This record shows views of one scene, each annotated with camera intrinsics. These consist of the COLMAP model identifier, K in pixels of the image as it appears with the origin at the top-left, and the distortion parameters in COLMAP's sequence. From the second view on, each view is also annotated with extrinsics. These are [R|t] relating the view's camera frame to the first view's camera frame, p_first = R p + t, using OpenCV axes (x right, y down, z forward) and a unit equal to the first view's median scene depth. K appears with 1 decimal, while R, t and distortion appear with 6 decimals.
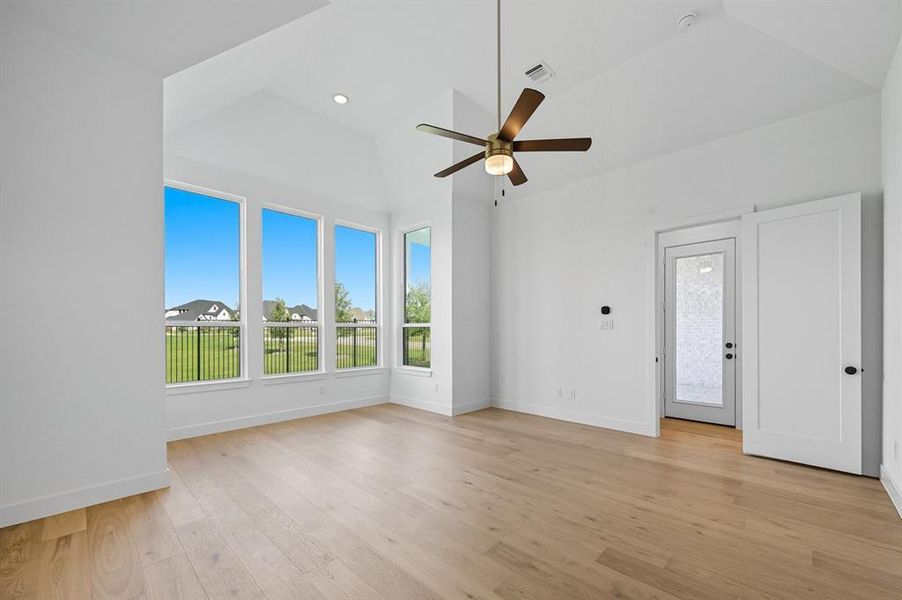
lens RADIAL K [[380.3, 0, 456.5], [0, 380.3, 330.3], [0, 0, 1]] dist [-0.000730, -0.000341]
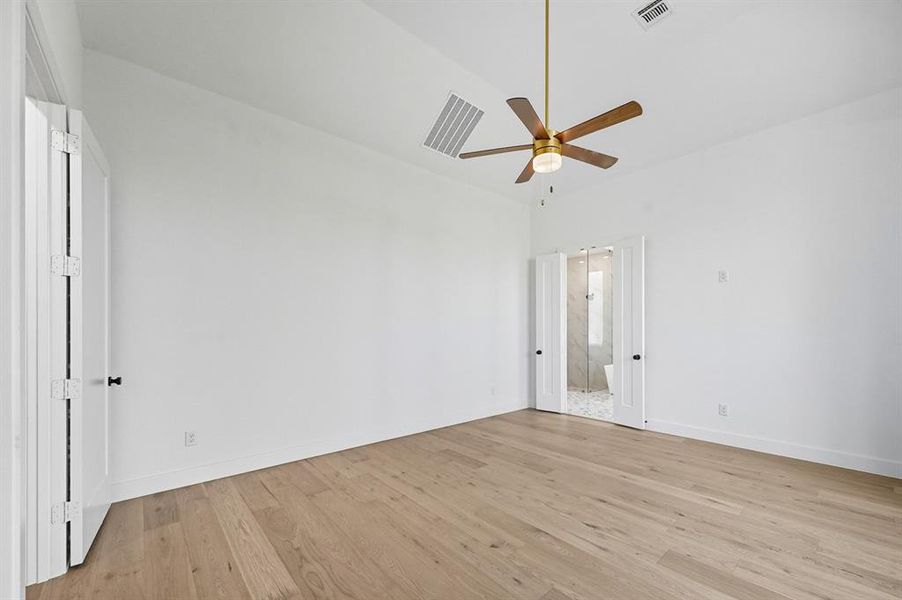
lens RADIAL K [[380.3, 0, 456.5], [0, 380.3, 330.3], [0, 0, 1]] dist [-0.000730, -0.000341]
pose [[-0.996268, 0.007835, 0.085960, 0.291557], [0.008120, 0.999963, 0.002973, -0.004701], [-0.085933, 0.003660, -0.996294, 2.231735]]
